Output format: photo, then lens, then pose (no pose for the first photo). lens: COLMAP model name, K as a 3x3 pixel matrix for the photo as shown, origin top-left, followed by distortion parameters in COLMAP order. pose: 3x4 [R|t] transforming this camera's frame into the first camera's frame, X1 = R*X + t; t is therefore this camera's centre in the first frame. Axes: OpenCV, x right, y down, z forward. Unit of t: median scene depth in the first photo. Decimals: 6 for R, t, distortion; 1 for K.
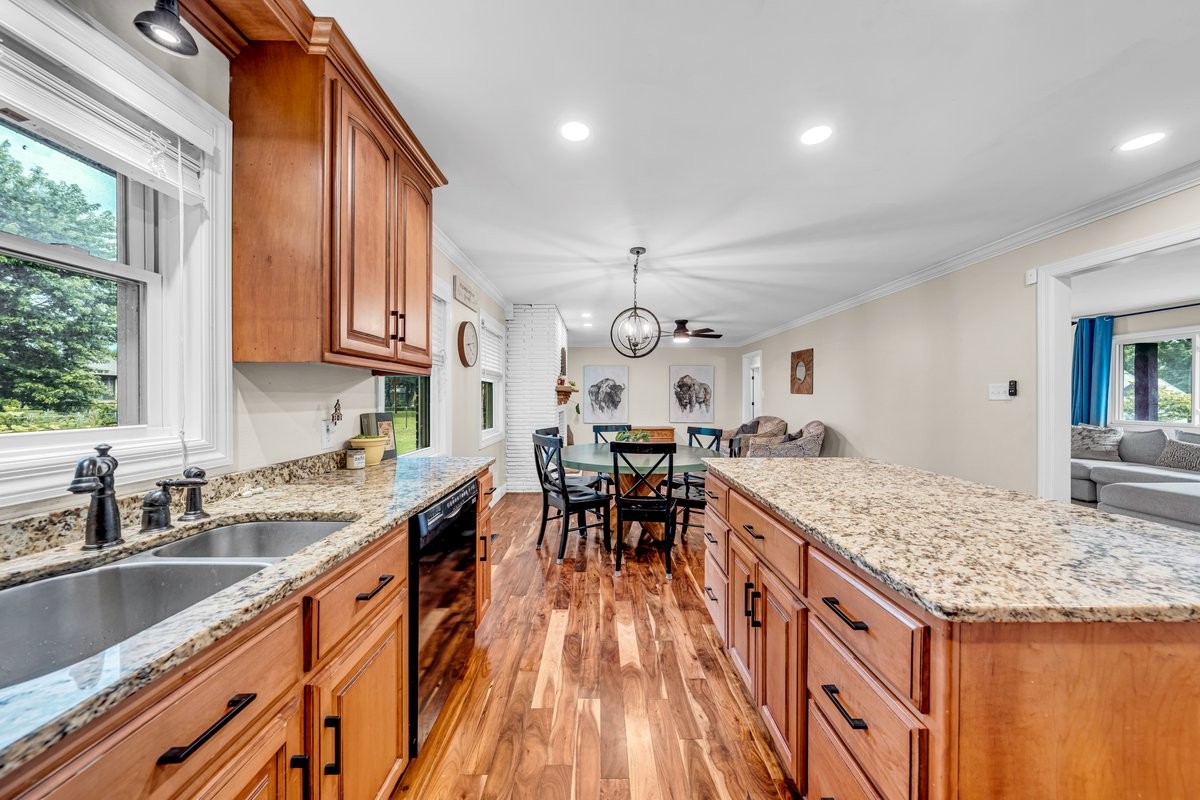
lens RADIAL K [[406.4, 0, 602.2], [0, 406.4, 400.9], [0, 0, 1]] dist [-0.004666, -0.000109]
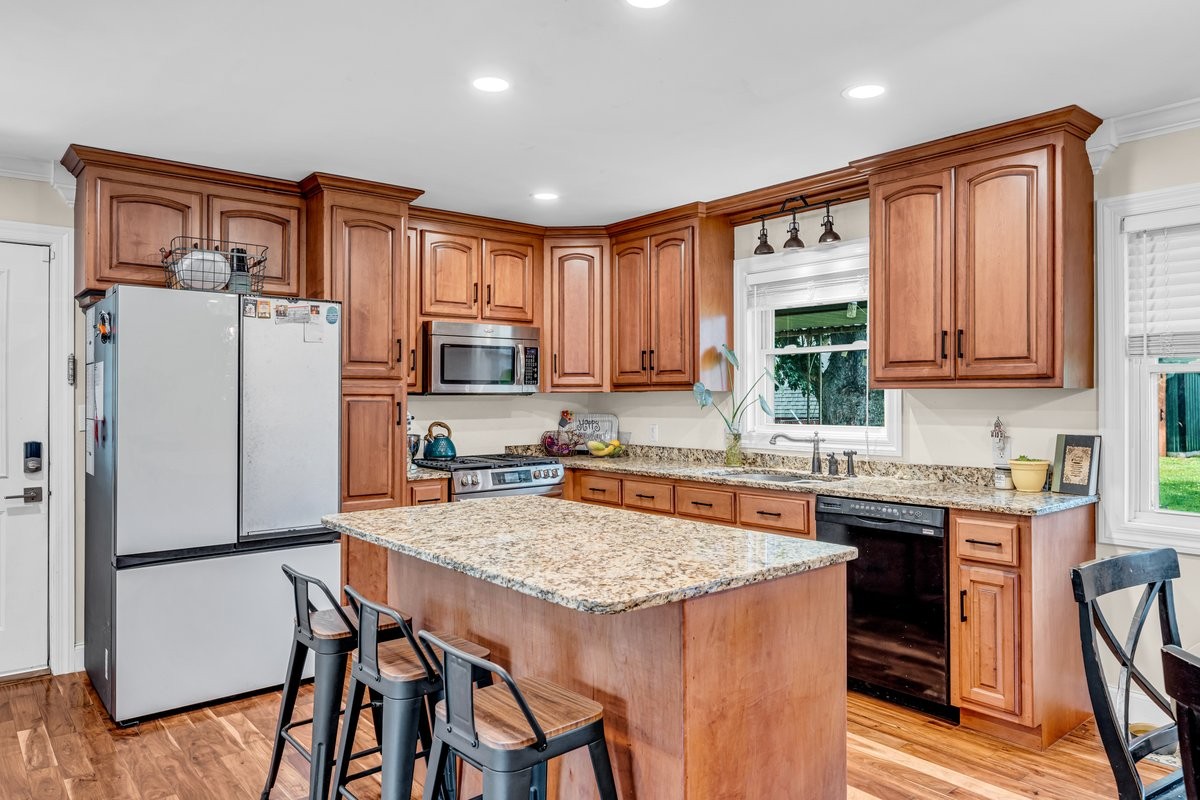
lens RADIAL K [[805.1, 0, 600.8], [0, 805.1, 394.8], [0, 0, 1]] dist [0.002915, -0.001490]
pose [[-0.774926, 0.001822, -0.632050, 1.782450], [-0.002468, 0.999980, 0.005908, -0.086580], [0.632048, 0.006138, -0.774905, 2.502703]]
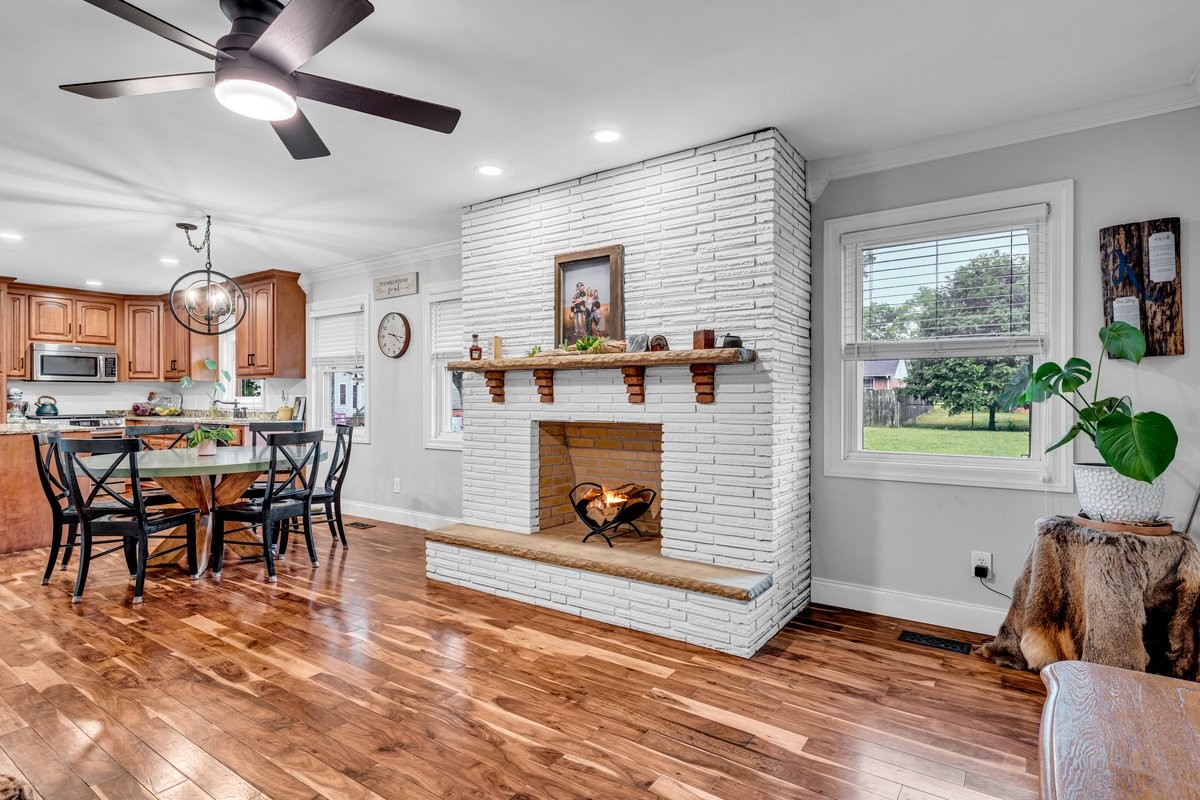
lens RADIAL K [[613.3, 0, 601.0], [0, 613.3, 400.7], [0, 0, 1]] dist [0.001379, 0.000808]
pose [[-0.579137, 0.004514, -0.815218, 1.597513], [-0.007722, 0.999909, 0.011022, 0.003495], [0.815194, 0.012678, -0.579049, 6.057178]]
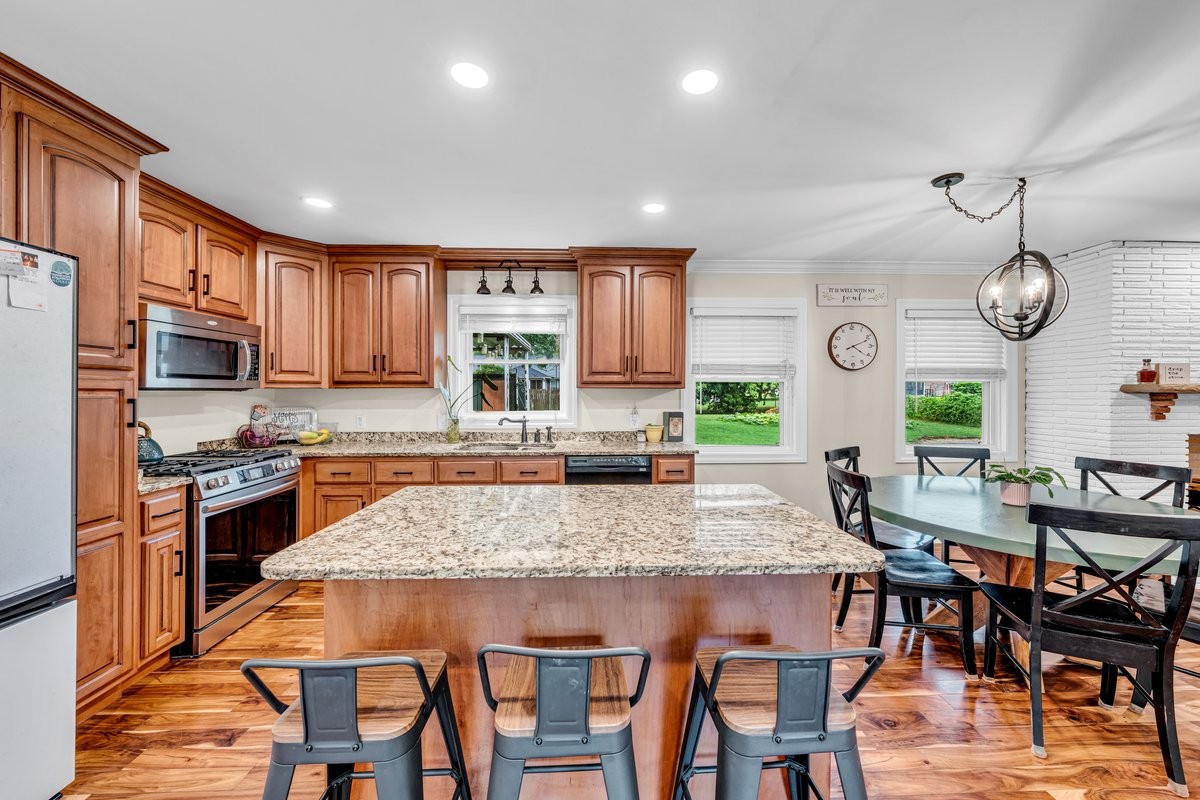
lens RADIAL K [[443.6, 0, 604.9], [0, 443.6, 394.1], [0, 0, 1]] dist [-0.001933, -0.000262]
pose [[0.023823, 0.006021, -0.999698, 1.824470], [-0.009511, 0.999938, 0.005796, -0.074787], [0.999671, 0.009370, 0.023879, 1.053886]]
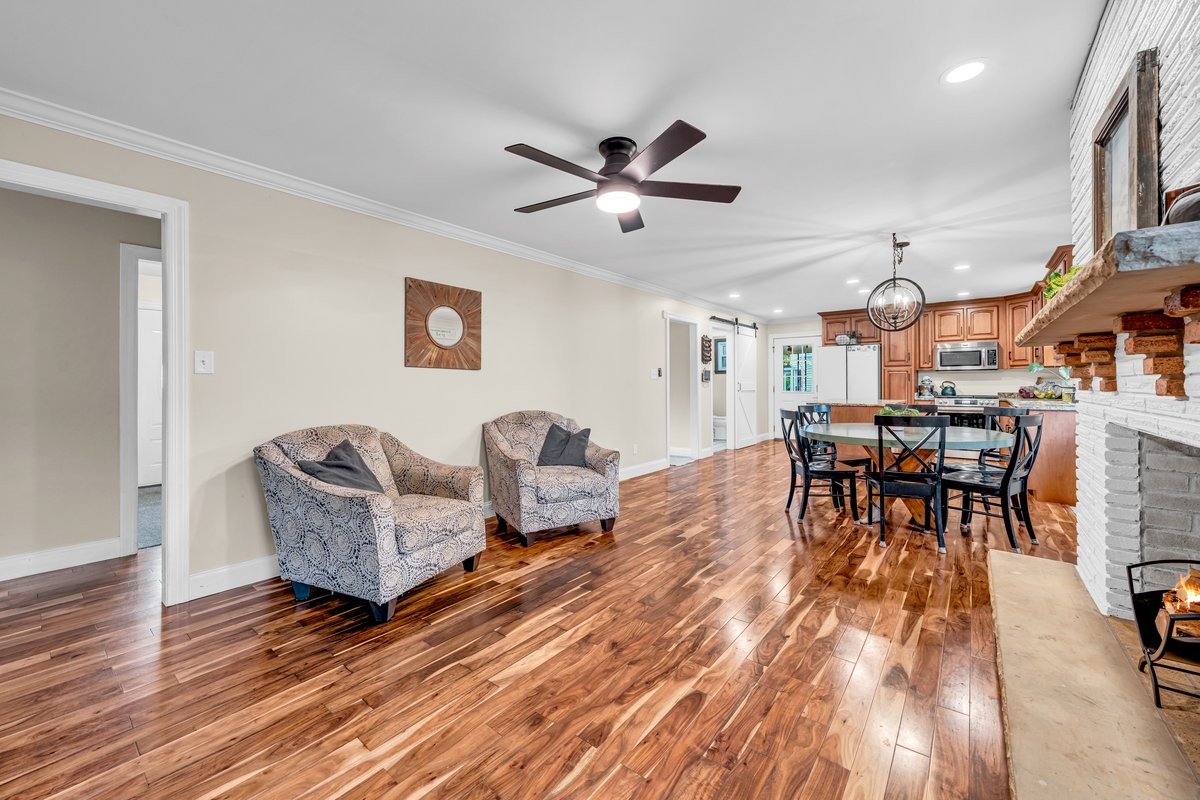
lens RADIAL K [[468.3, 0, 606.7], [0, 468.3, 383.0], [0, 0, 1]] dist [-0.001550, 0.000030]
pose [[-0.781825, 0.004195, 0.623484, -0.191506], [0.010715, 0.999920, 0.006709, -0.001407], [-0.623406, 0.011926, -0.781808, 5.988237]]
